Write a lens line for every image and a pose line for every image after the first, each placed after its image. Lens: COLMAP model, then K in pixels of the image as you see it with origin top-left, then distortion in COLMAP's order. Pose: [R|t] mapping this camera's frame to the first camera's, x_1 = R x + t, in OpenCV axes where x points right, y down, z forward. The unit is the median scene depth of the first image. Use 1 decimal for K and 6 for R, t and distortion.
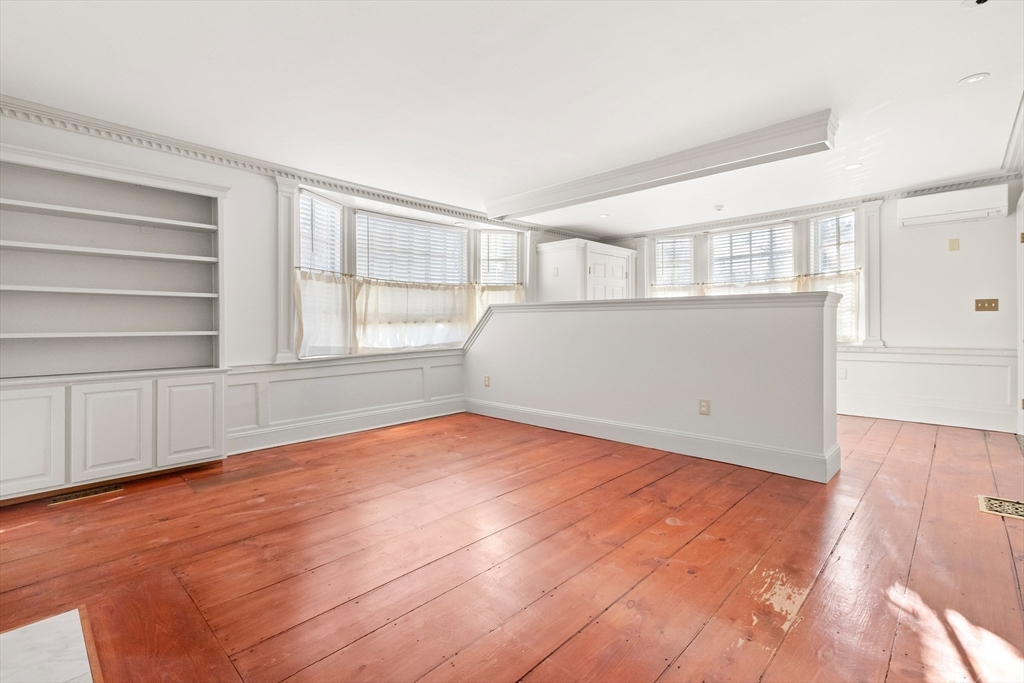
lens RADIAL K [[468.3, 0, 512.5], [0, 468.3, 325.4], [0, 0, 1]] dist [0.002237, 0.000208]
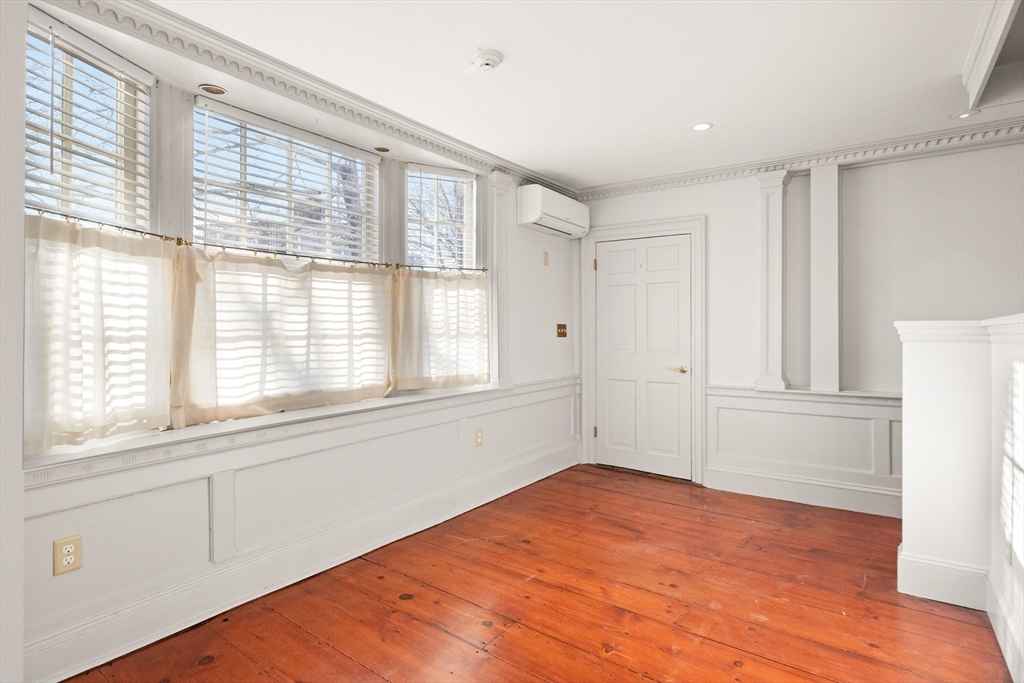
lens RADIAL K [[510.5, 0, 526.4], [0, 510.5, 329.9], [0, 0, 1]] dist [-0.001562, -0.000240]
pose [[-0.155653, 0.008413, 0.987776, 0.048506], [0.001481, 0.999965, -0.008283, -0.041821], [-0.987811, 0.000173, -0.155660, 1.377067]]
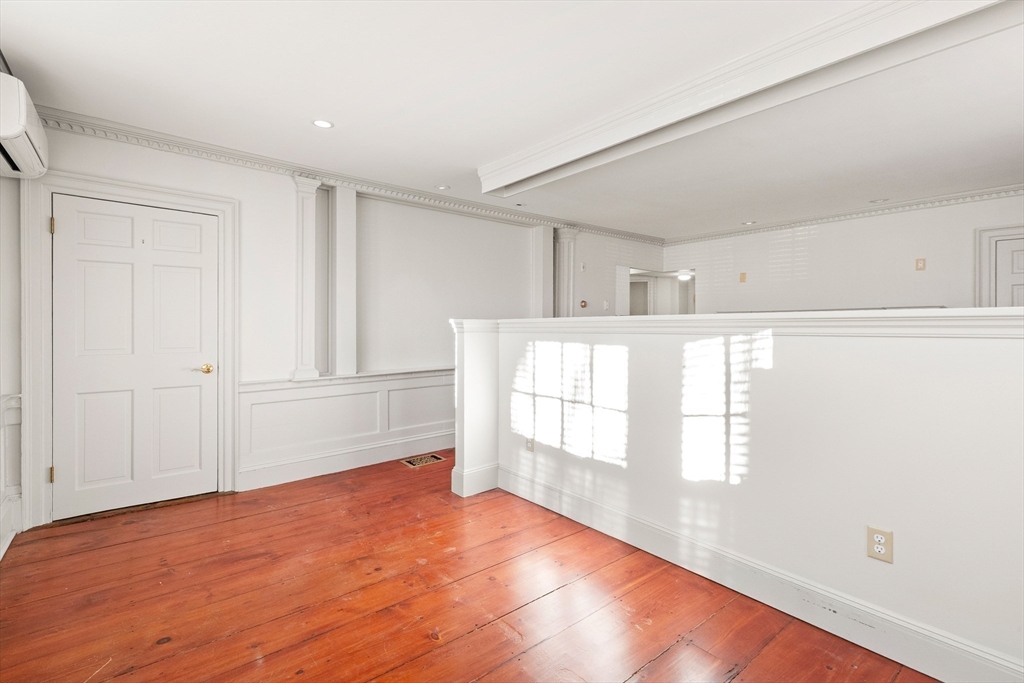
lens RADIAL K [[468.3, 0, 512.5], [0, 468.3, 325.4], [0, 0, 1]] dist [0.002237, 0.000208]
pose [[-0.992850, 0.002358, 0.119348, 0.379043], [0.002850, 0.999988, 0.003952, -0.048367], [-0.119337, 0.004264, -0.992845, 1.663869]]
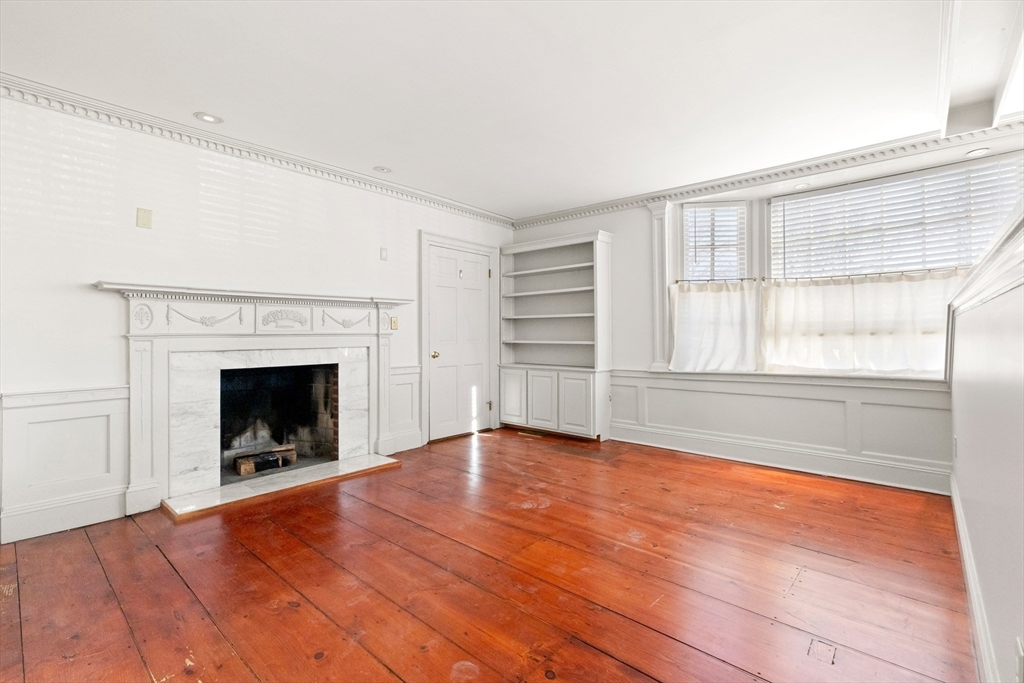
lens RADIAL K [[459.4, 0, 517.5], [0, 459.4, 331.7], [0, 0, 1]] dist [0.002995, 0.000276]
pose [[0.040292, -0.001395, -0.999187, 0.580337], [0.000593, 0.999999, -0.001372, -0.011948], [0.999188, -0.000537, 0.040293, 0.642957]]
